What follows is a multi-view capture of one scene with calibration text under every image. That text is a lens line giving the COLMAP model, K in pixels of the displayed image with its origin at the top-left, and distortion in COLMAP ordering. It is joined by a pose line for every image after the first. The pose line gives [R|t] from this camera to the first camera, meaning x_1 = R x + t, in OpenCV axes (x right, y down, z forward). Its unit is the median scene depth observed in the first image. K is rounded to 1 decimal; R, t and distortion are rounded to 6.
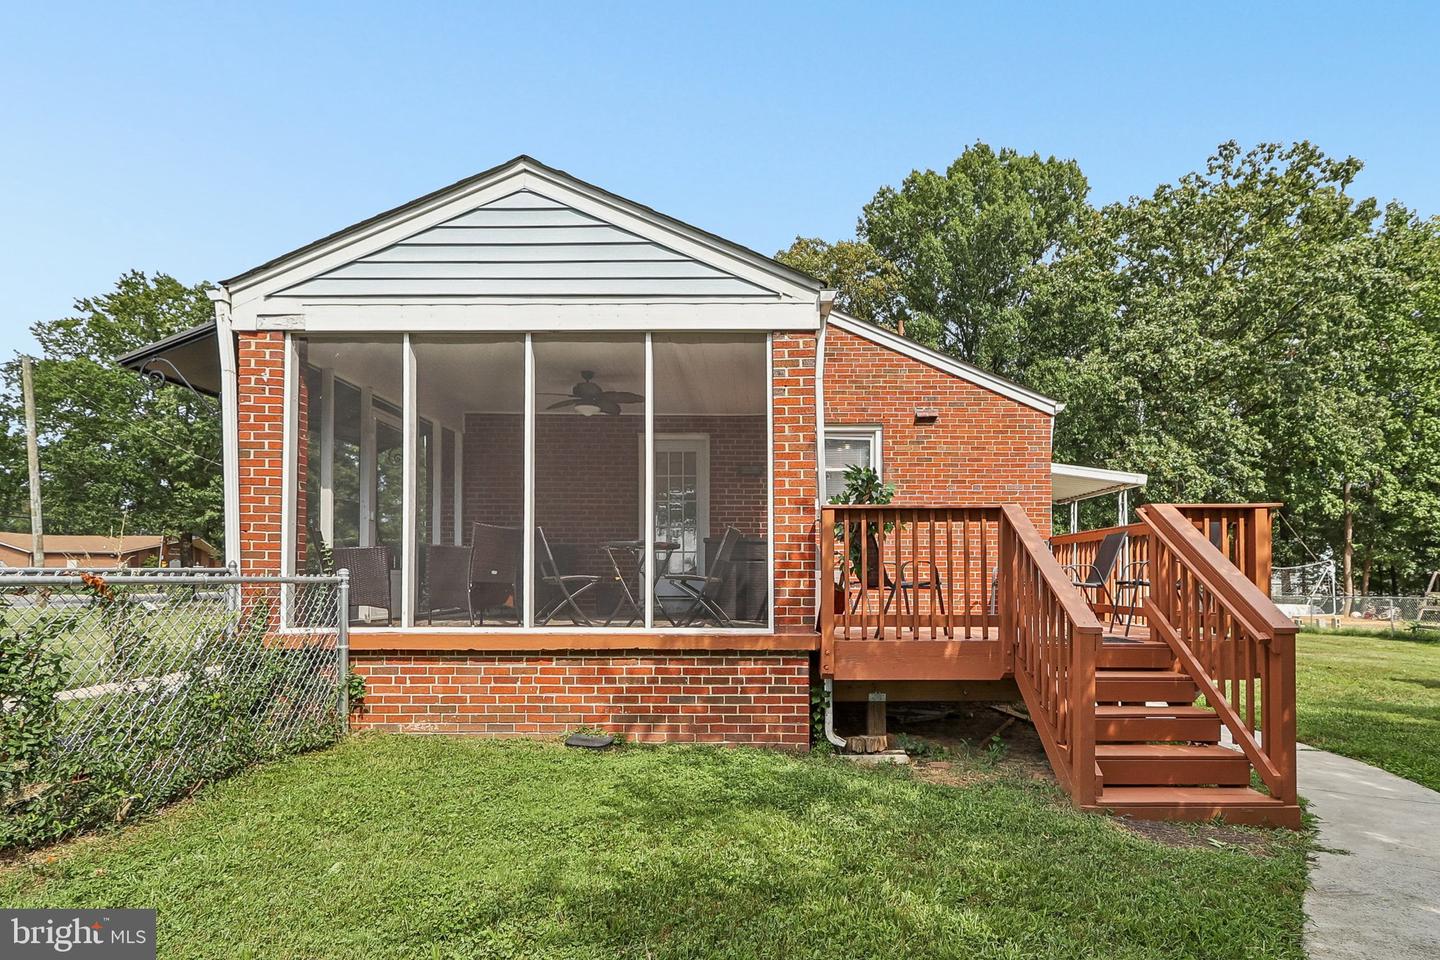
lens RADIAL K [[681.8, 0, 762.5], [0, 681.8, 544.1], [0, 0, 1]] dist [0.001204, 0.000451]
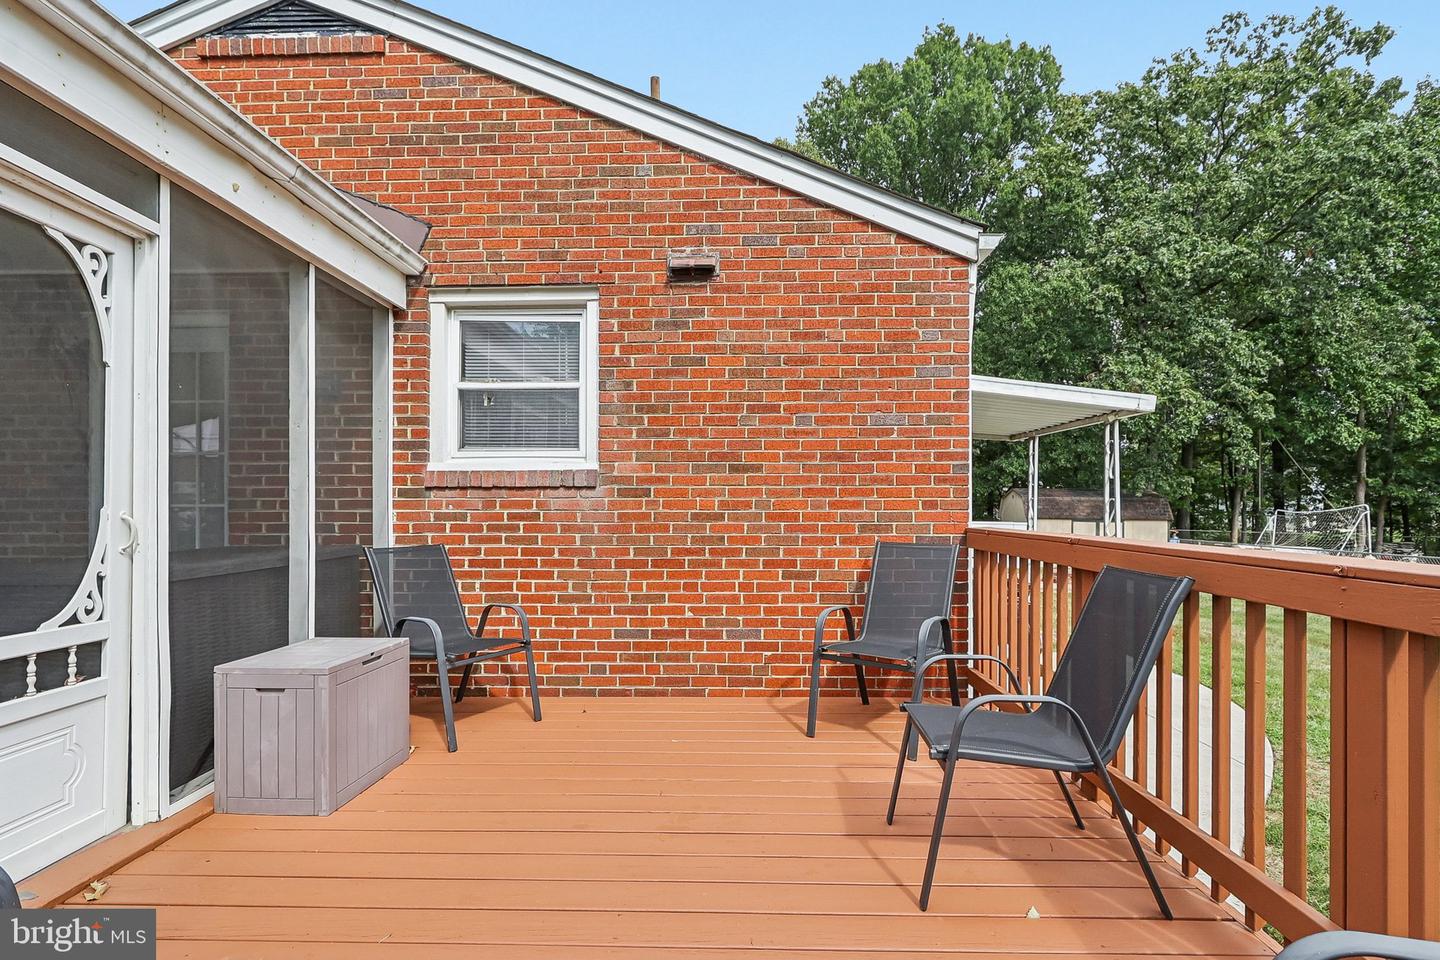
lens RADIAL K [[671.6, 0, 681.4], [0, 671.6, 505.2], [0, 0, 1]] dist [-0.003784, -0.000356]
pose [[0.998016, -0.001233, -0.062955, 0.061128], [0.004073, 0.998978, 0.045016, -0.010839], [0.062835, -0.045183, 0.997001, 0.125444]]
